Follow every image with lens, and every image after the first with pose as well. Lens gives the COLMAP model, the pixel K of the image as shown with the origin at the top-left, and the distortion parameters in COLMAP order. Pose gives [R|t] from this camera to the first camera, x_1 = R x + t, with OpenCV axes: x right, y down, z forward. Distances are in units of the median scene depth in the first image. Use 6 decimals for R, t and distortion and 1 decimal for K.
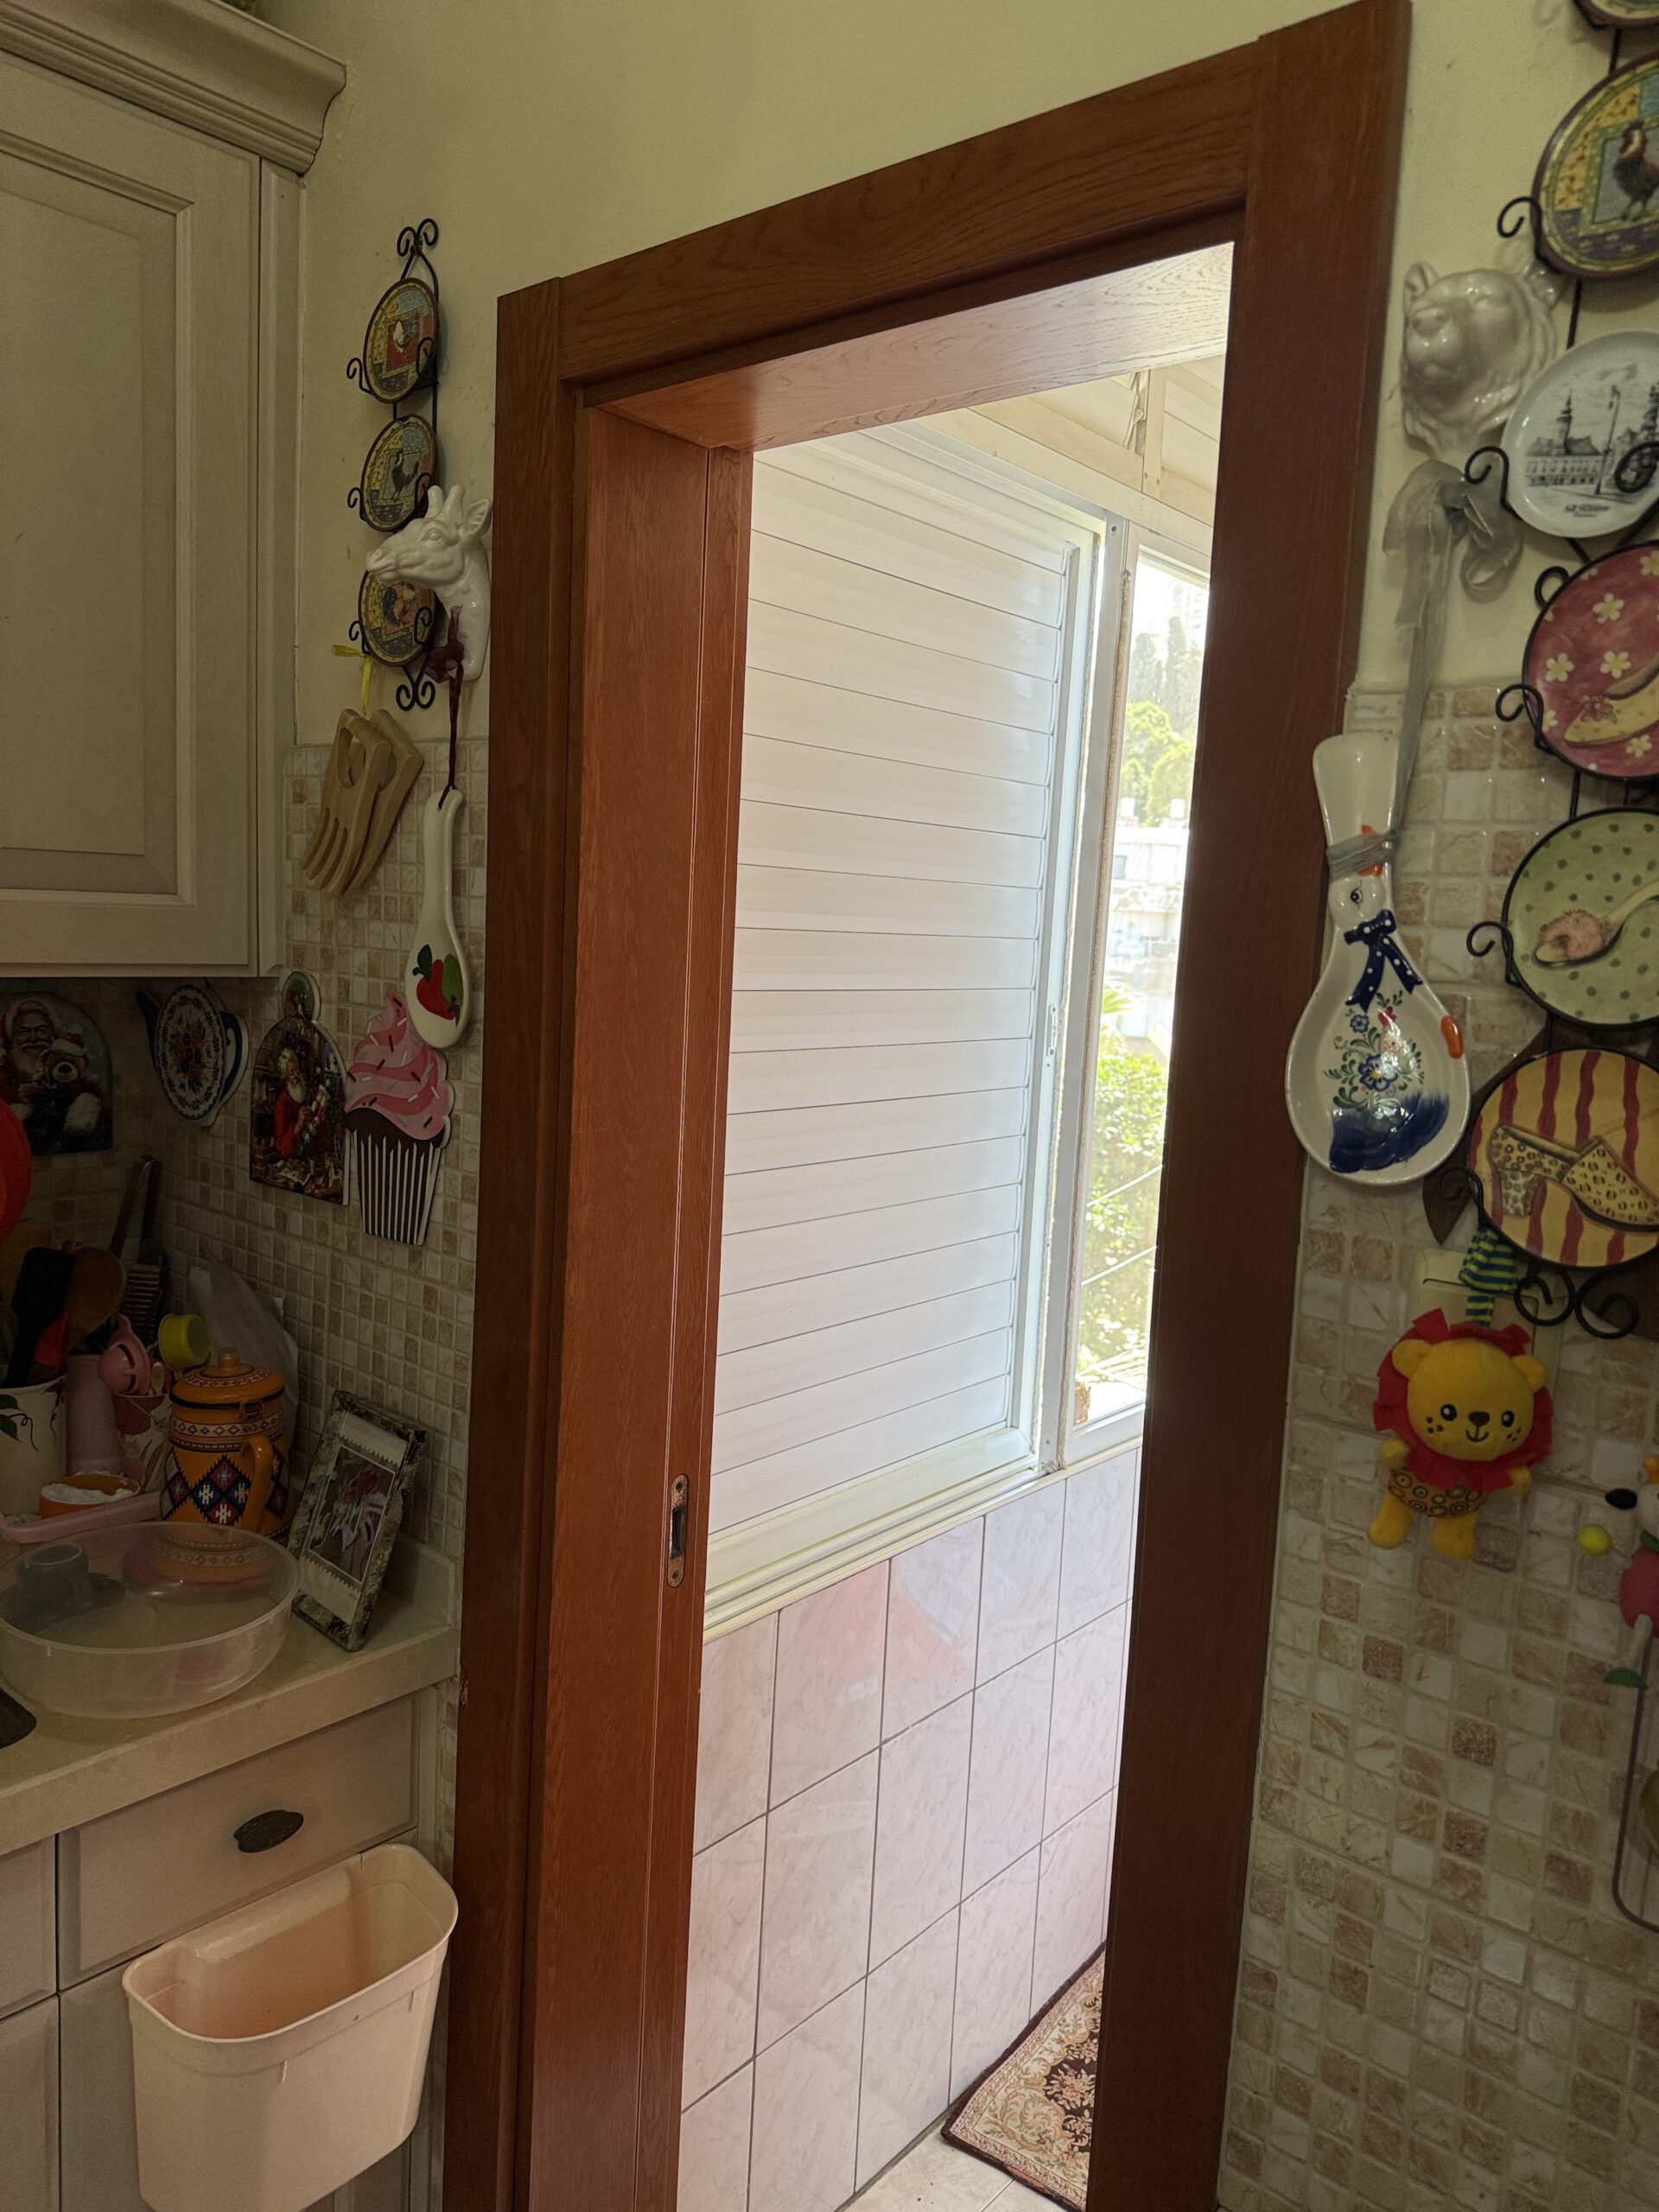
lens RADIAL K [[1572.8, 0, 842.4], [0, 1572.8, 1093.1], [0, 0, 1]] dist [0.066964, -0.085749]
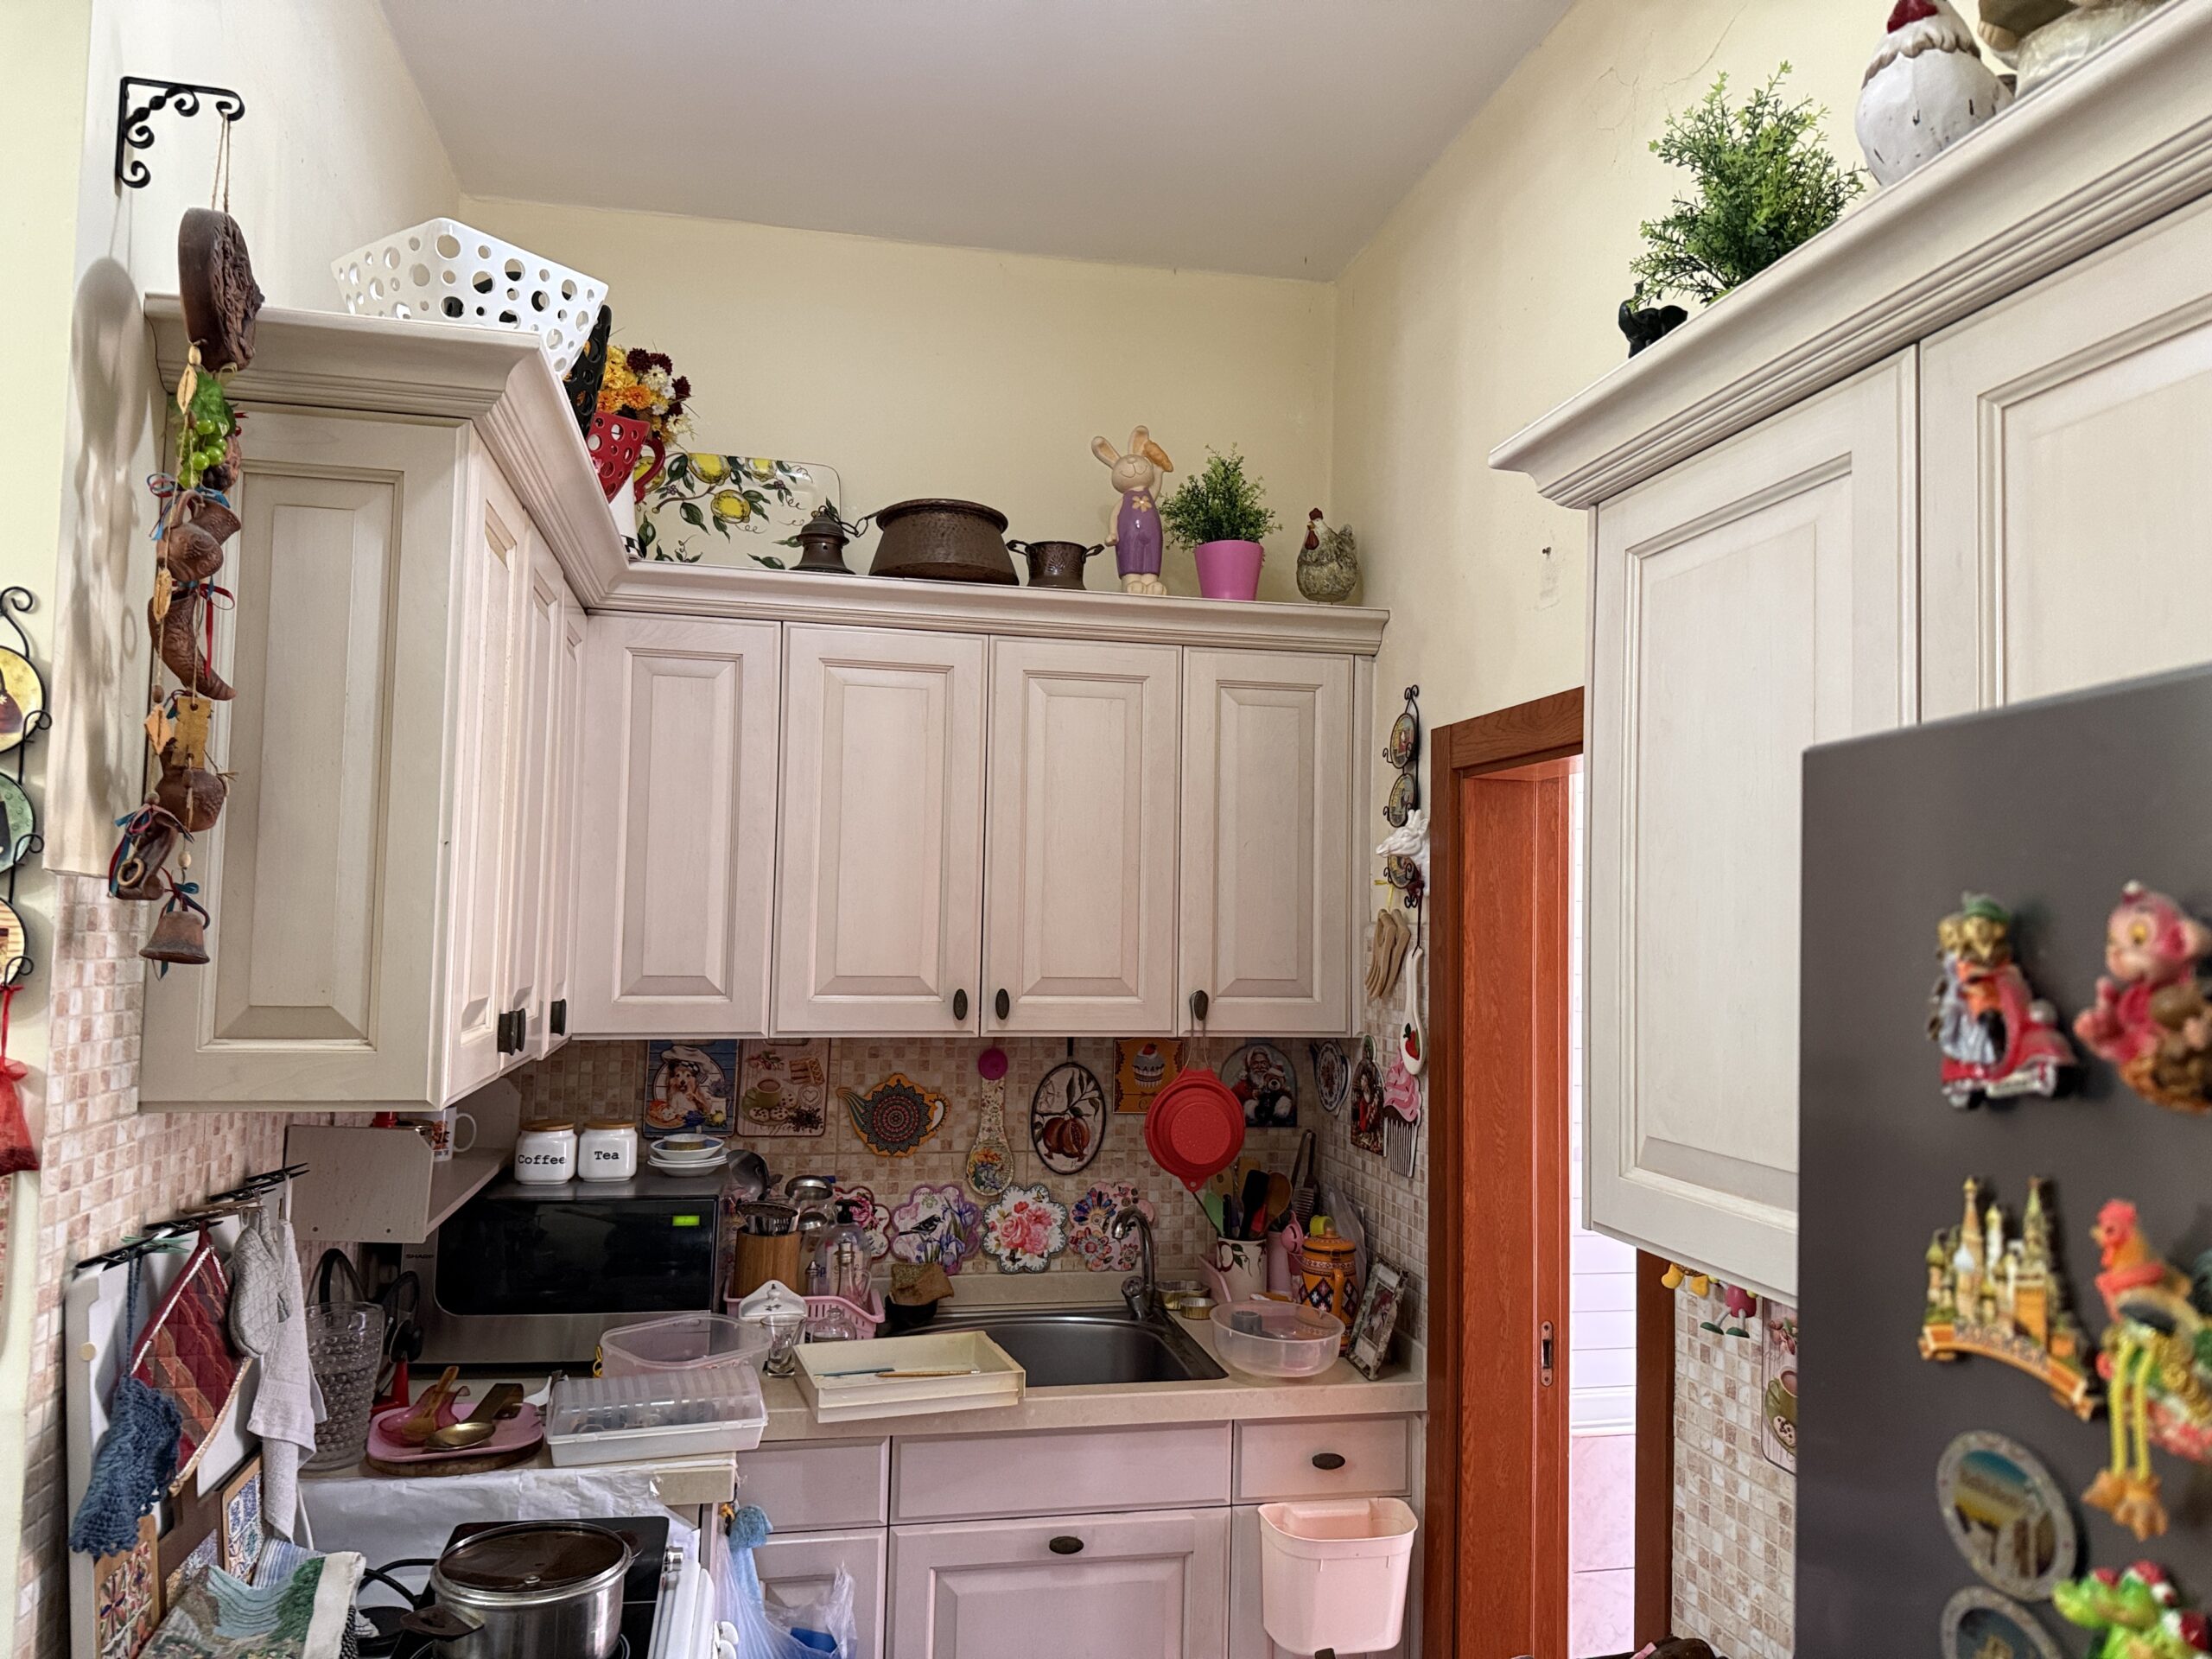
lens RADIAL K [[1572.8, 0, 1109.6], [0, 1572.8, 822.3], [0, 0, 1]] dist [0.066964, -0.085749]
pose [[0.797369, -0.071665, -0.599222, 0.643166], [-0.051616, 0.981187, -0.186030, 0.048734], [0.601281, 0.179263, 0.778669, -0.835733]]
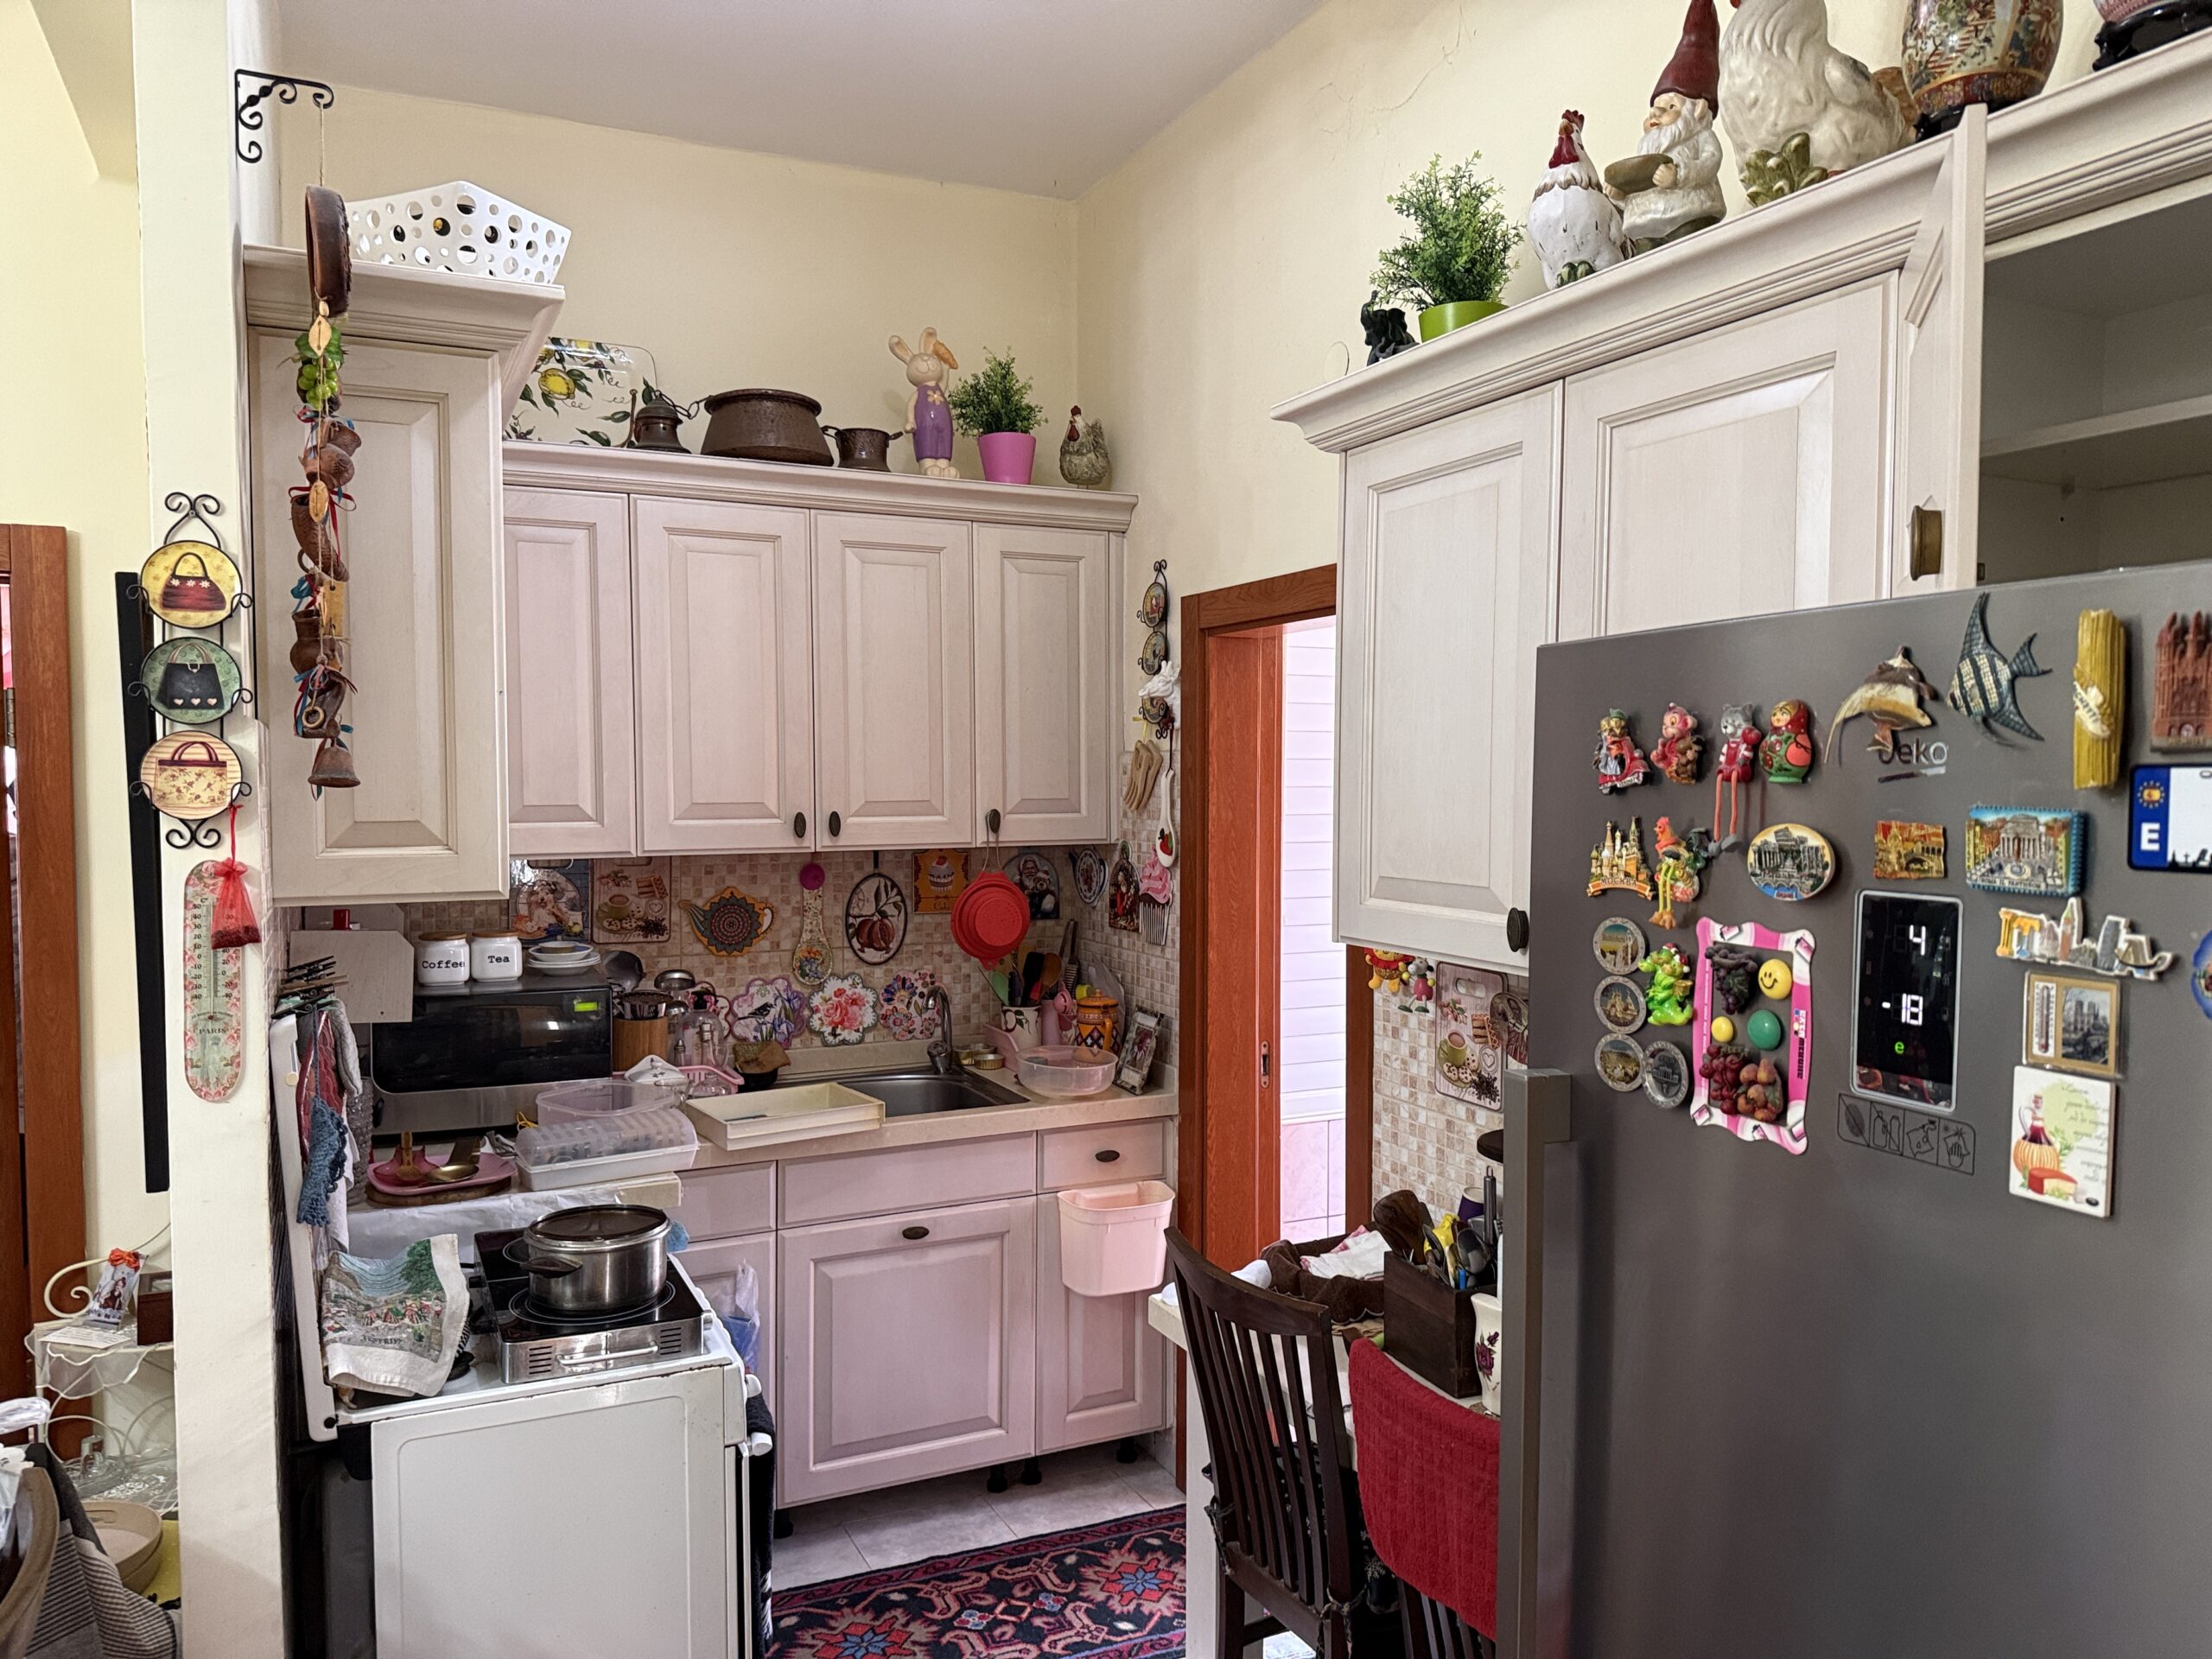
lens RADIAL K [[1572.8, 0, 1120.2], [0, 1572.8, 844.1], [0, 0, 1]] dist [0.066964, -0.085749]
pose [[0.917712, -0.031116, -0.396026, 0.678039], [-0.000597, 0.996818, -0.079705, 0.135886], [0.397246, 0.073383, 0.914774, -1.362914]]
